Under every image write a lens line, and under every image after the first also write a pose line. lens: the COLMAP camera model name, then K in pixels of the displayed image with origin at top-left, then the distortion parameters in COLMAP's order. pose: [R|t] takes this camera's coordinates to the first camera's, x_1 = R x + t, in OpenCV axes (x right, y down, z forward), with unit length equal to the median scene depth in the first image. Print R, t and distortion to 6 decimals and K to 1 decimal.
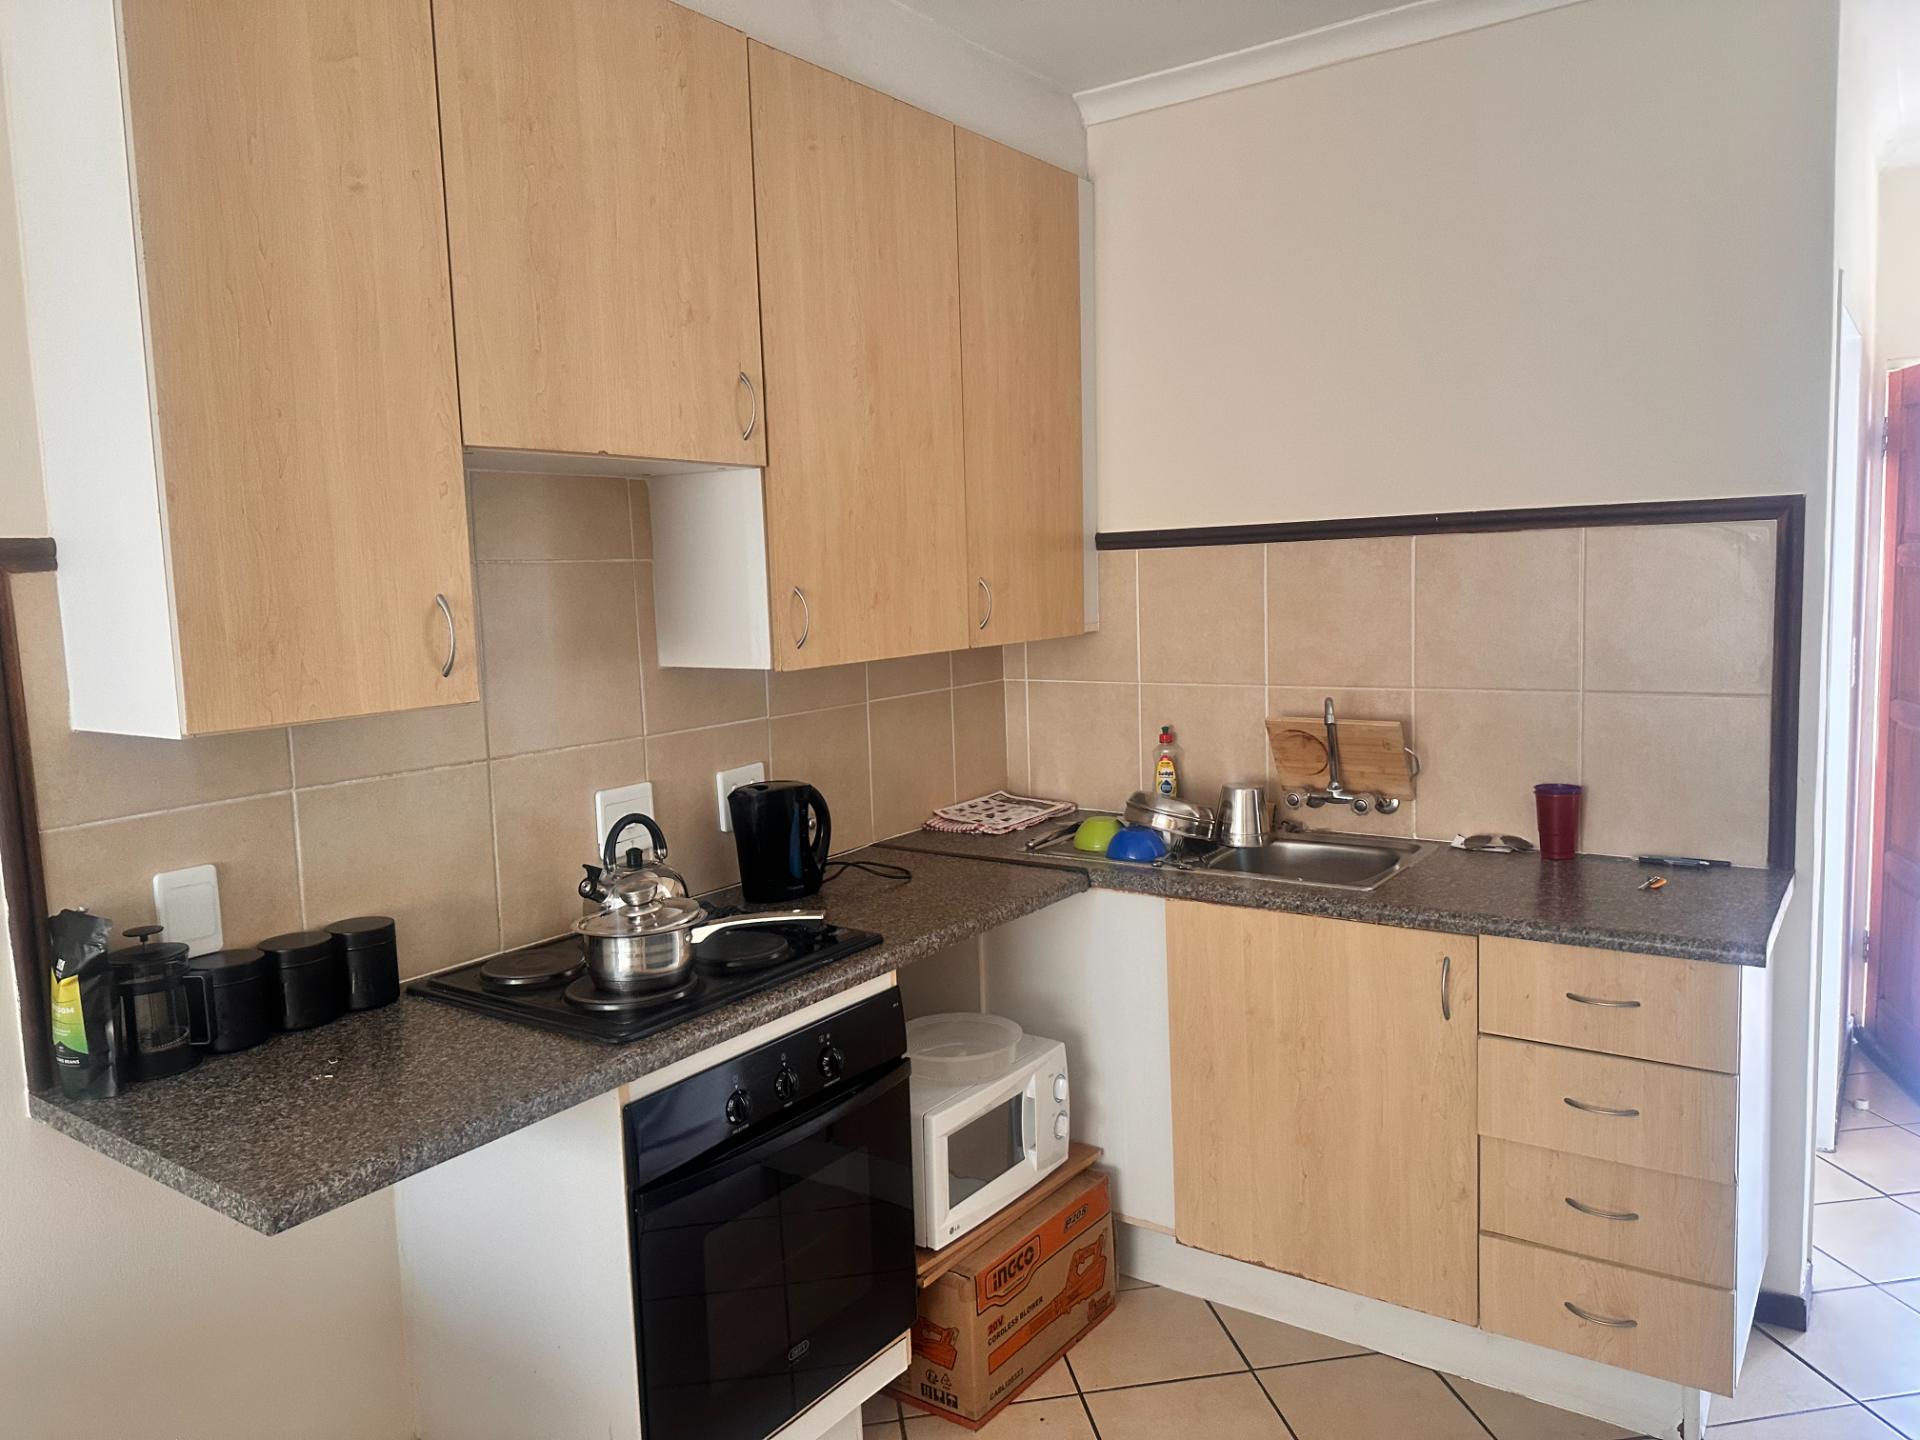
lens RADIAL K [[1351.8, 0, 953.5], [0, 1351.8, 707.0], [0, 0, 1]] dist [0.156091, -0.224061]
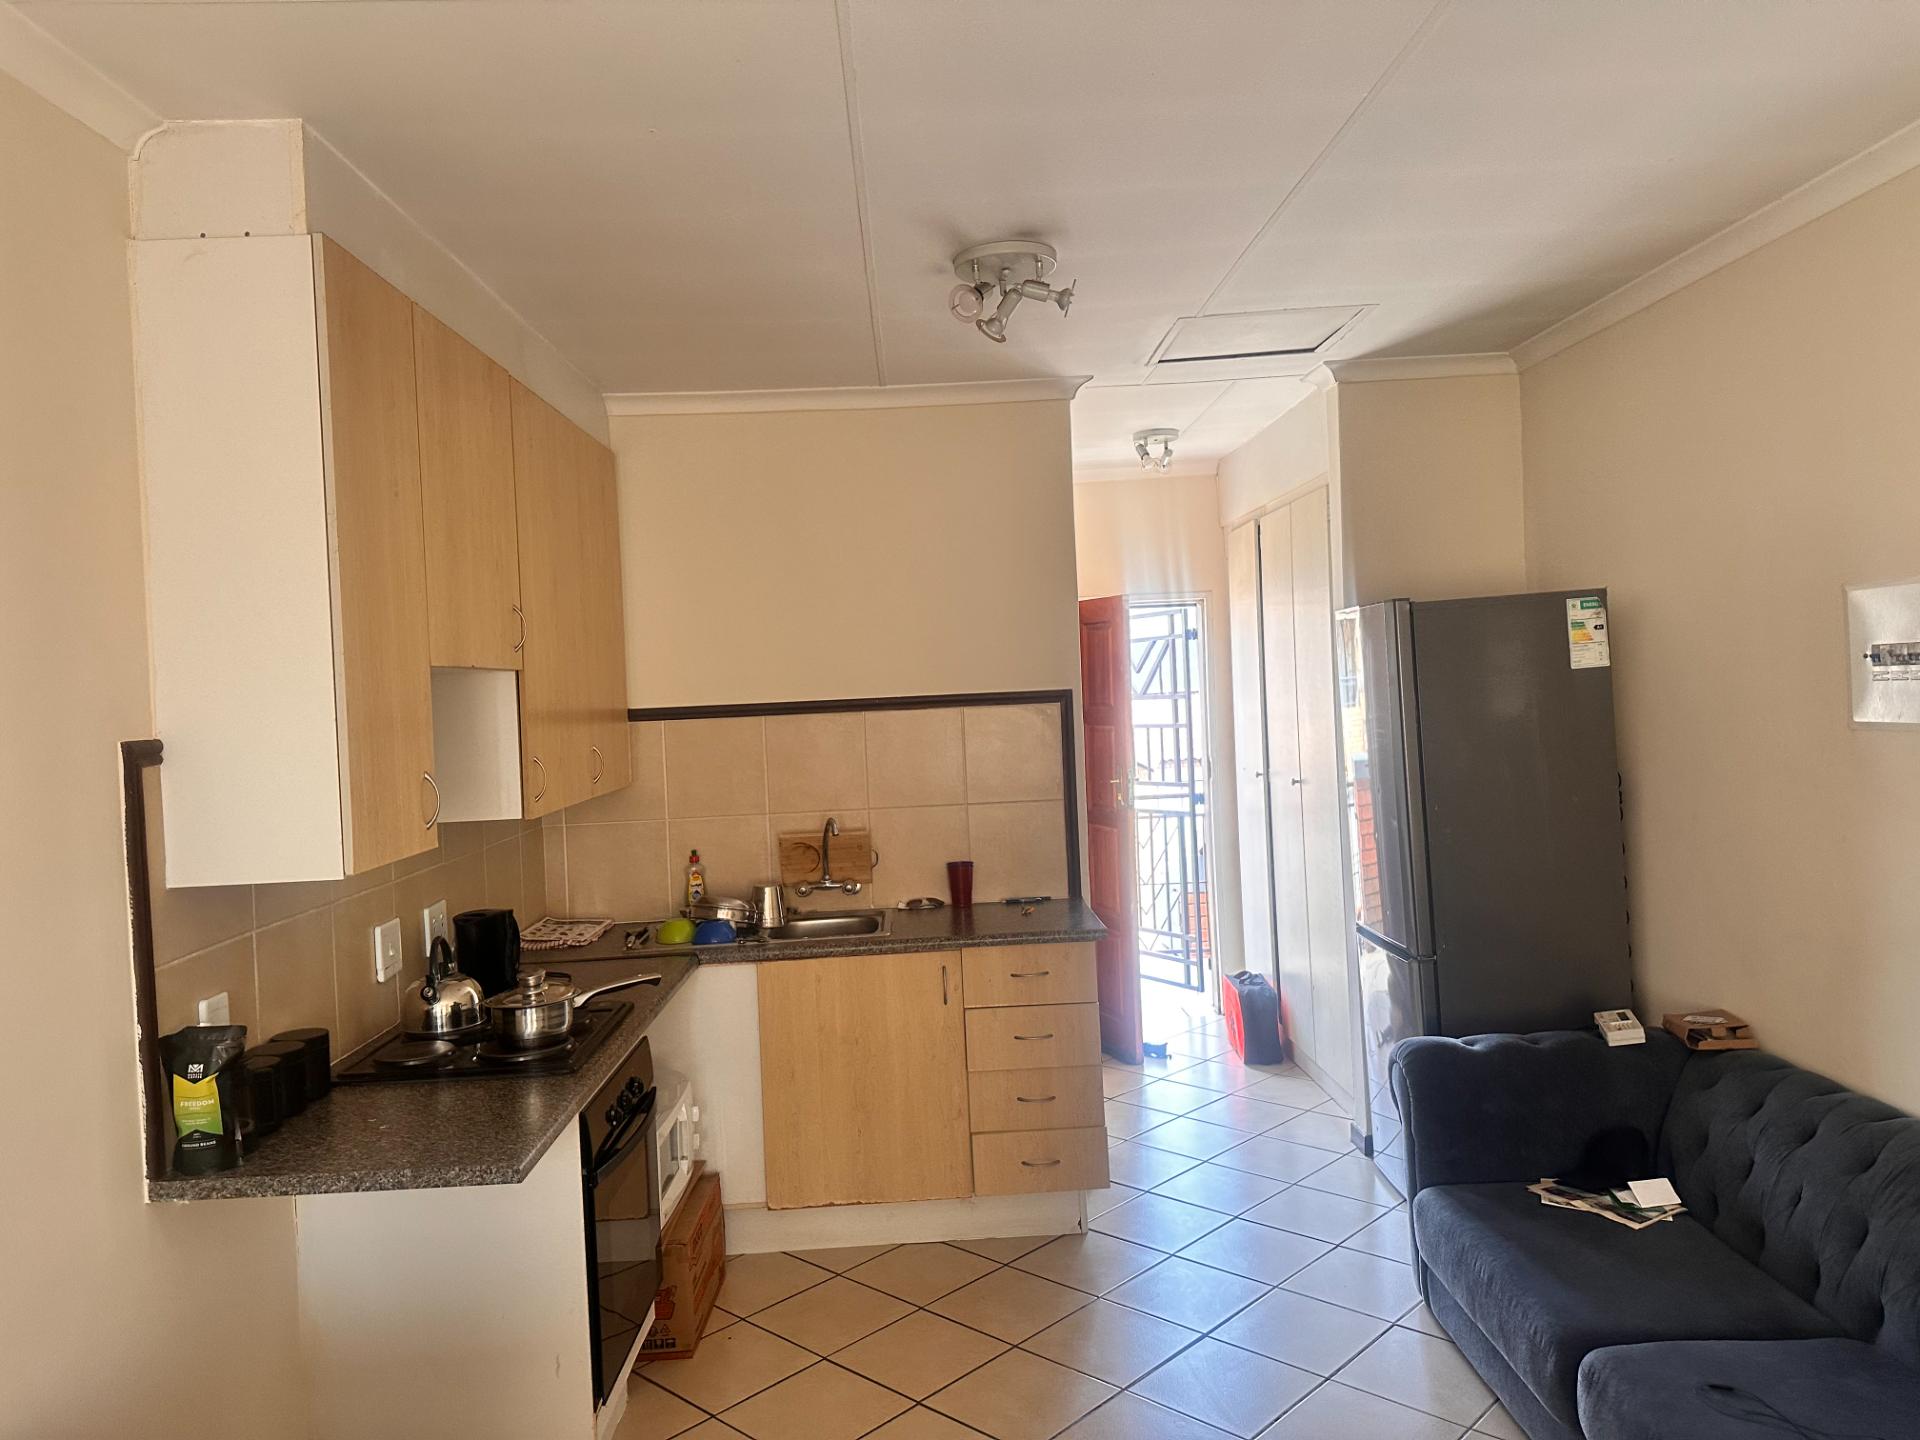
lens RADIAL K [[1351.8, 0, 953.5], [0, 1351.8, 707.0], [0, 0, 1]] dist [0.156091, -0.224061]
pose [[0.803201, -0.011896, 0.595589, -0.532164], [0.078473, 0.993201, -0.085989, 0.011564], [-0.590516, 0.115804, 0.798674, -0.307830]]
